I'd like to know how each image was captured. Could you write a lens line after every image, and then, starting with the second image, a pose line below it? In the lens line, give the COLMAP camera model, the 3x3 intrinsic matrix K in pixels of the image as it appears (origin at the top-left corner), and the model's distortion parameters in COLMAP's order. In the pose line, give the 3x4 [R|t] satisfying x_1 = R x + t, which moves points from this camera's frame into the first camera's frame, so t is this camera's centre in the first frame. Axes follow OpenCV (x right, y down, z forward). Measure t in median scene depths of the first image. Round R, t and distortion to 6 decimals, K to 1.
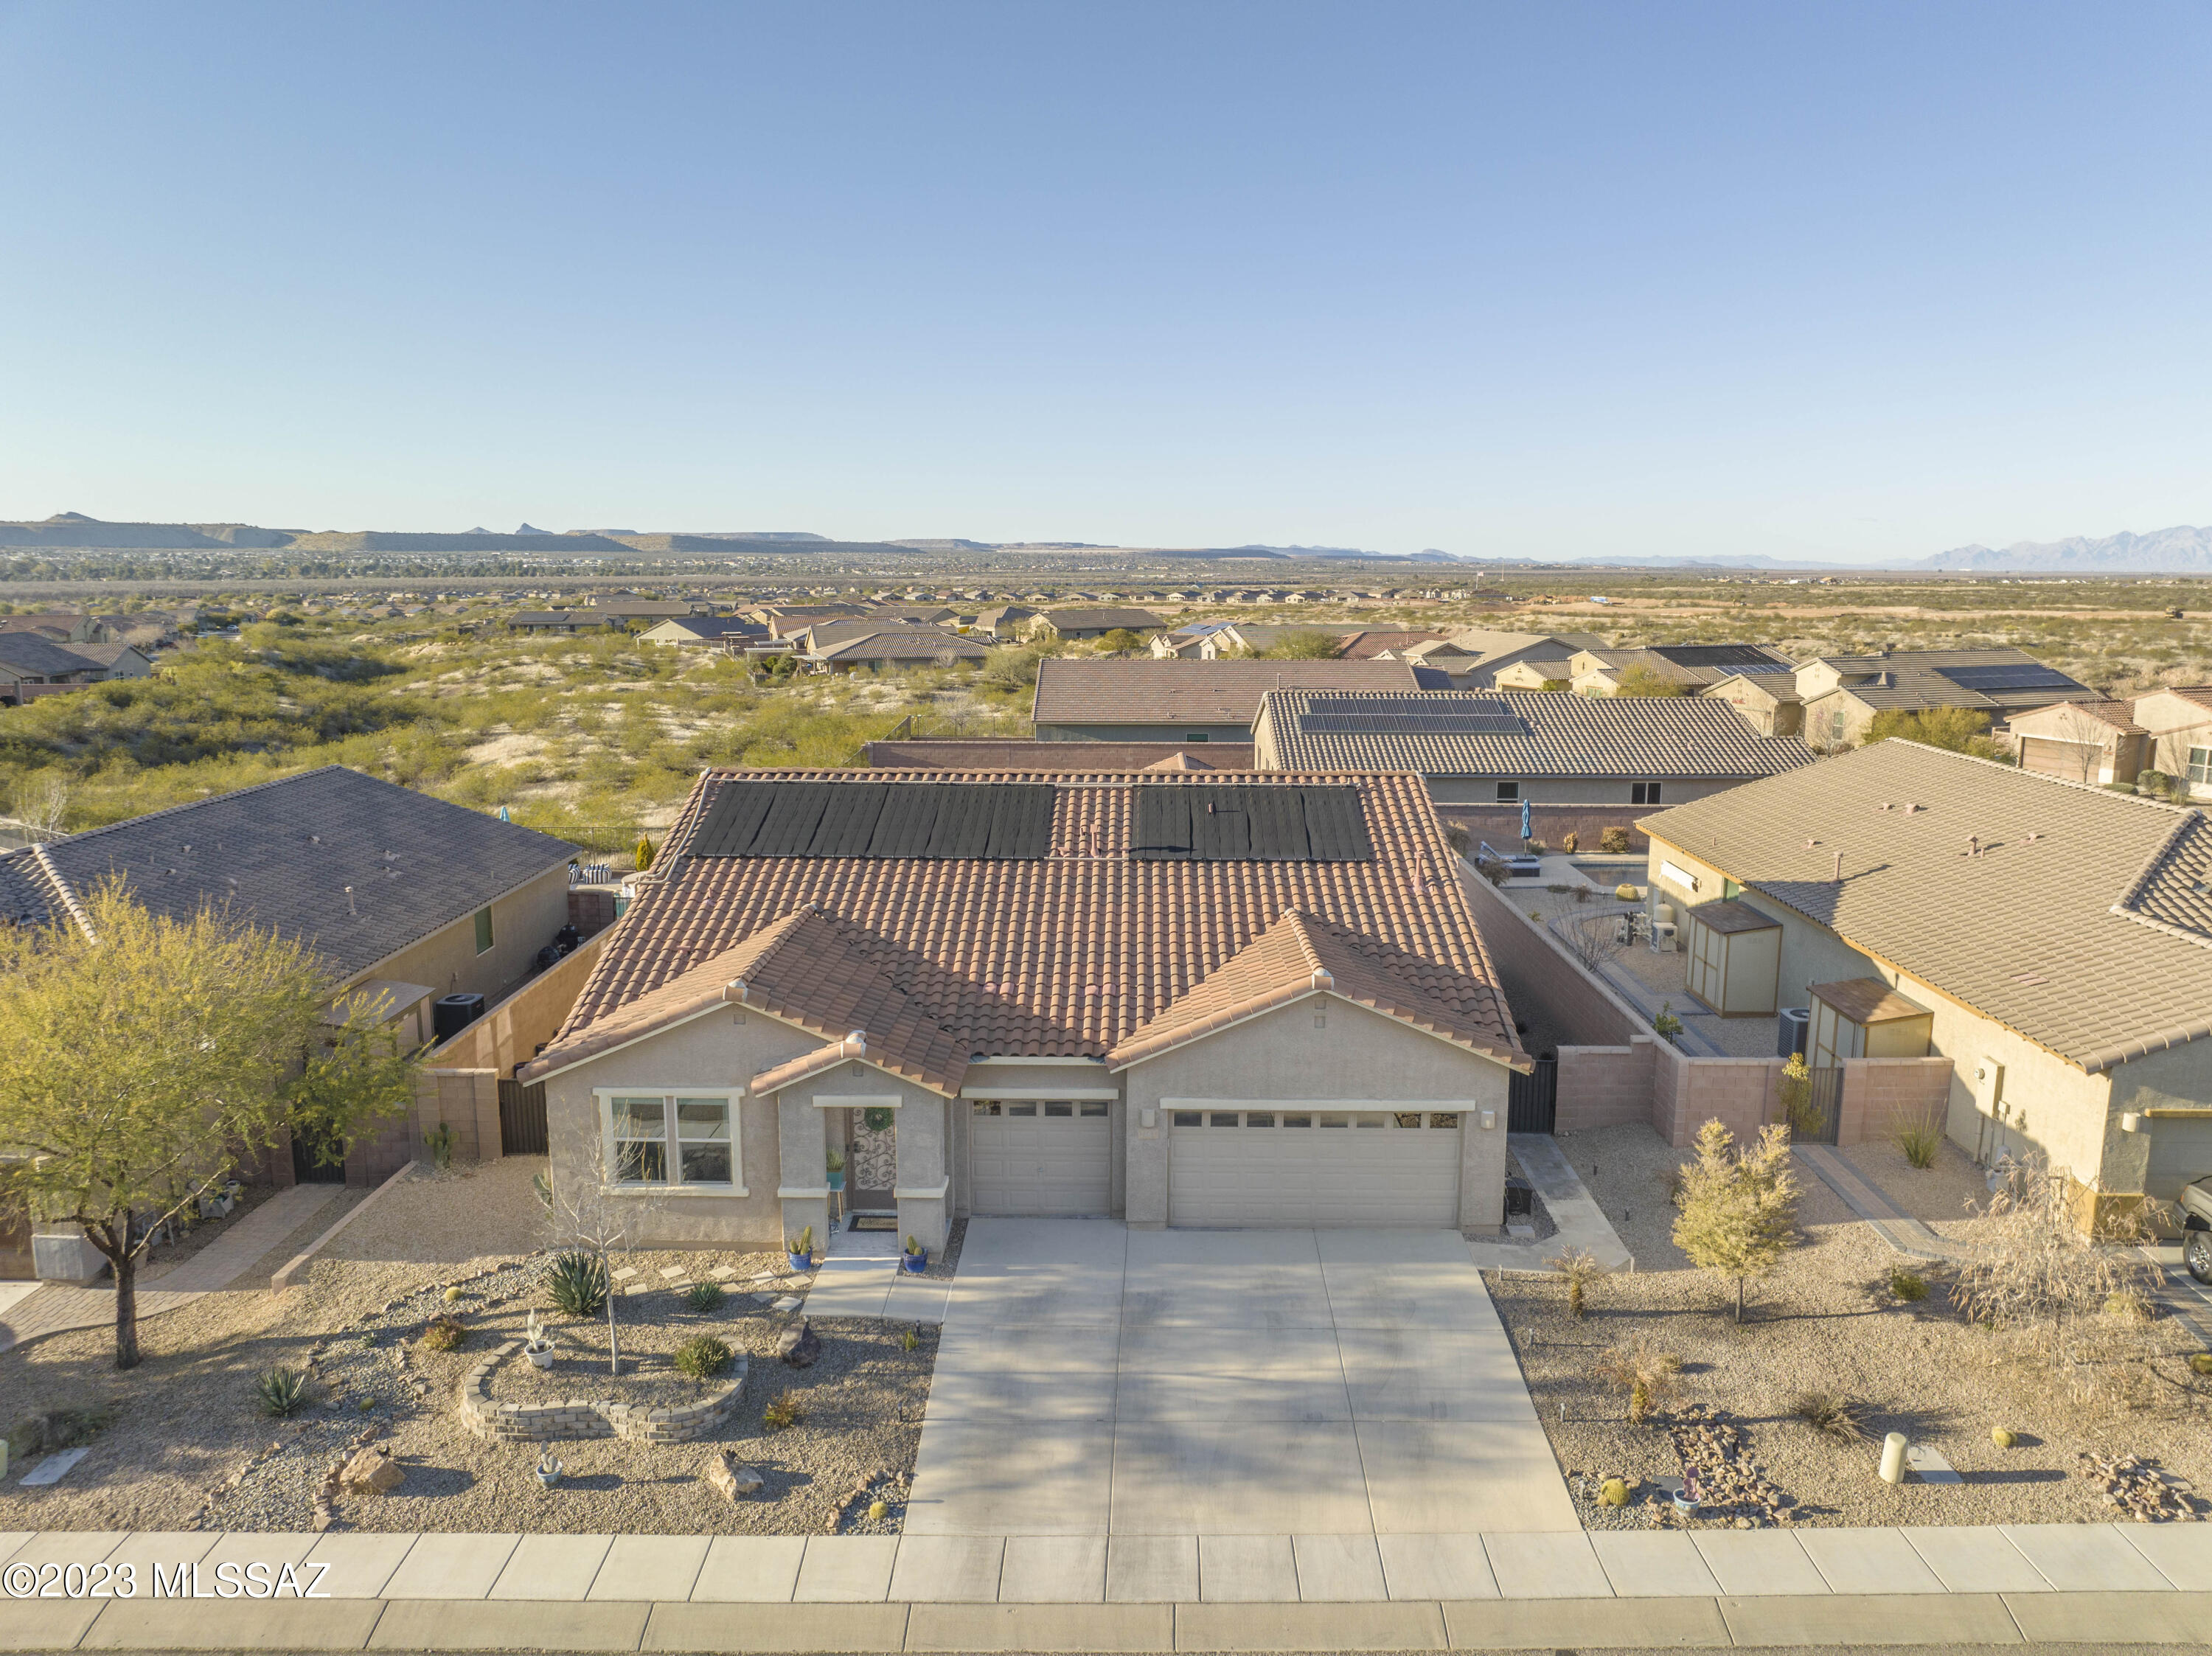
lens RADIAL K [[1579.8, 0, 1103.2], [0, 1579.8, 821.7], [0, 0, 1]] dist [-0.055604, 0.024551]
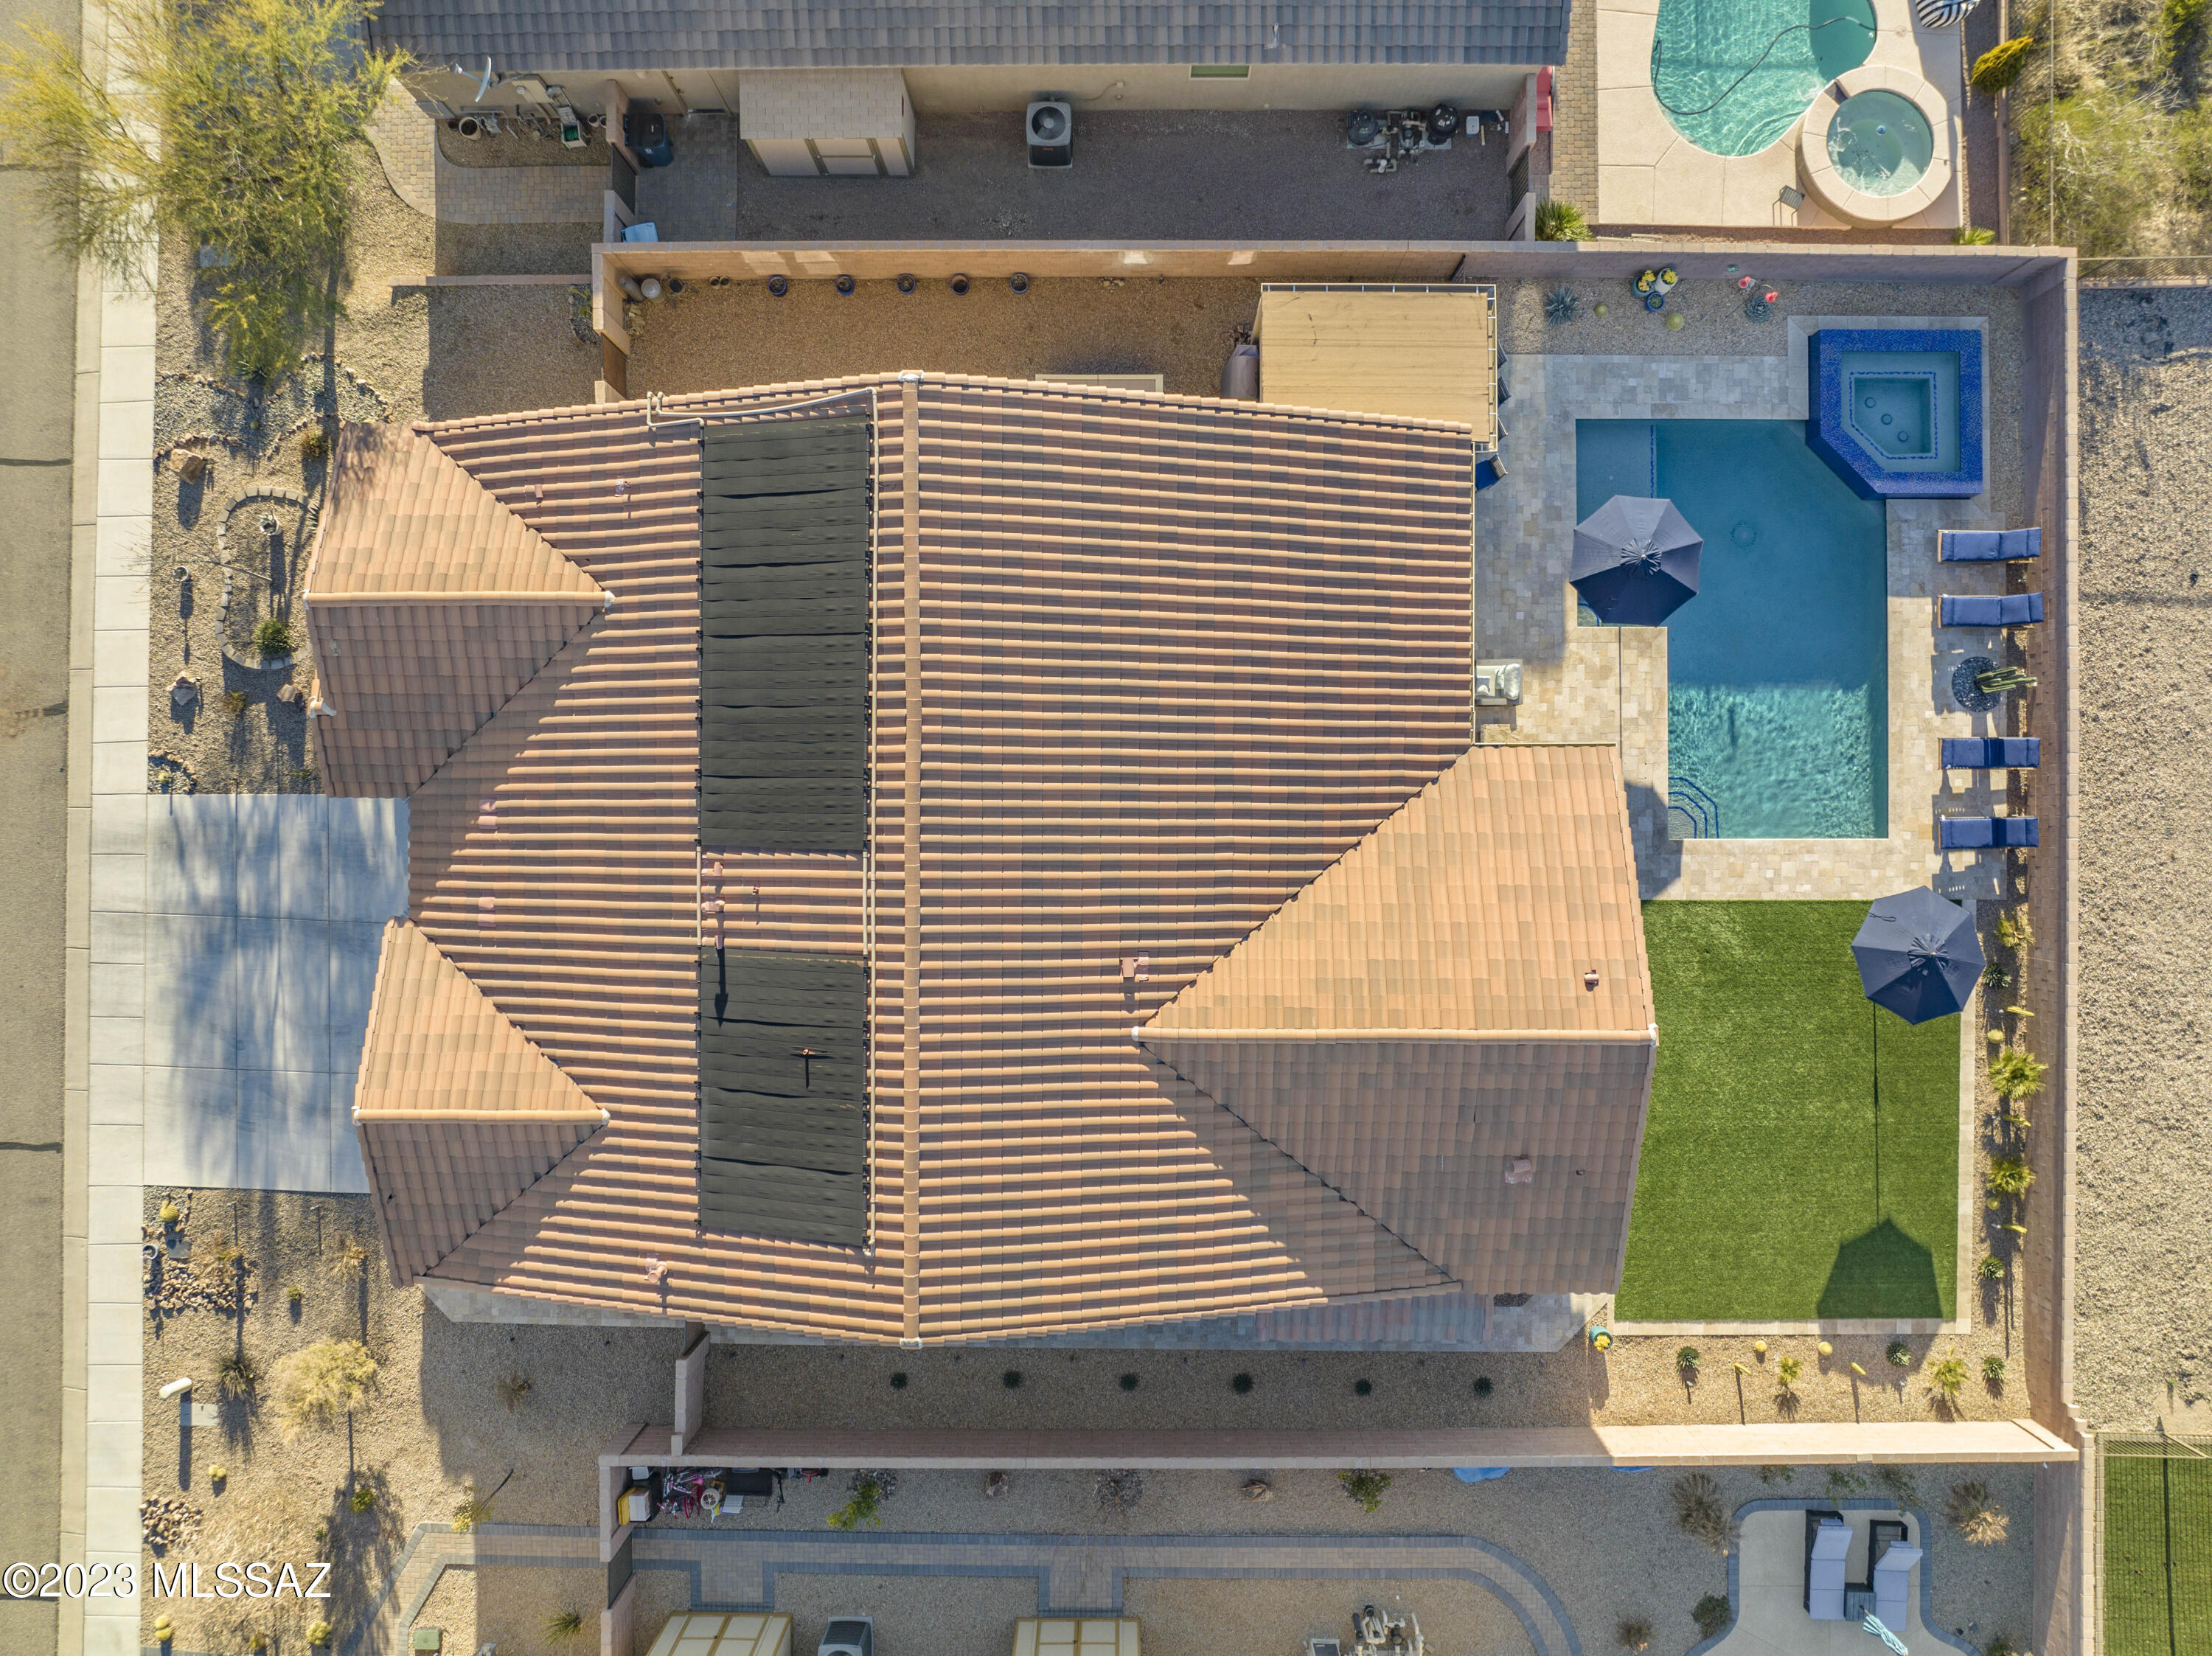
lens RADIAL K [[1579.8, 0, 1112.2], [0, 1579.8, 823.4], [0, 0, 1]] dist [-0.055604, 0.024551]
pose [[0.016886, 0.999840, -0.005842, -0.060828], [-0.148392, 0.008284, 0.988894, -1.259901], [0.988784, -0.015832, 0.148508, 1.607768]]
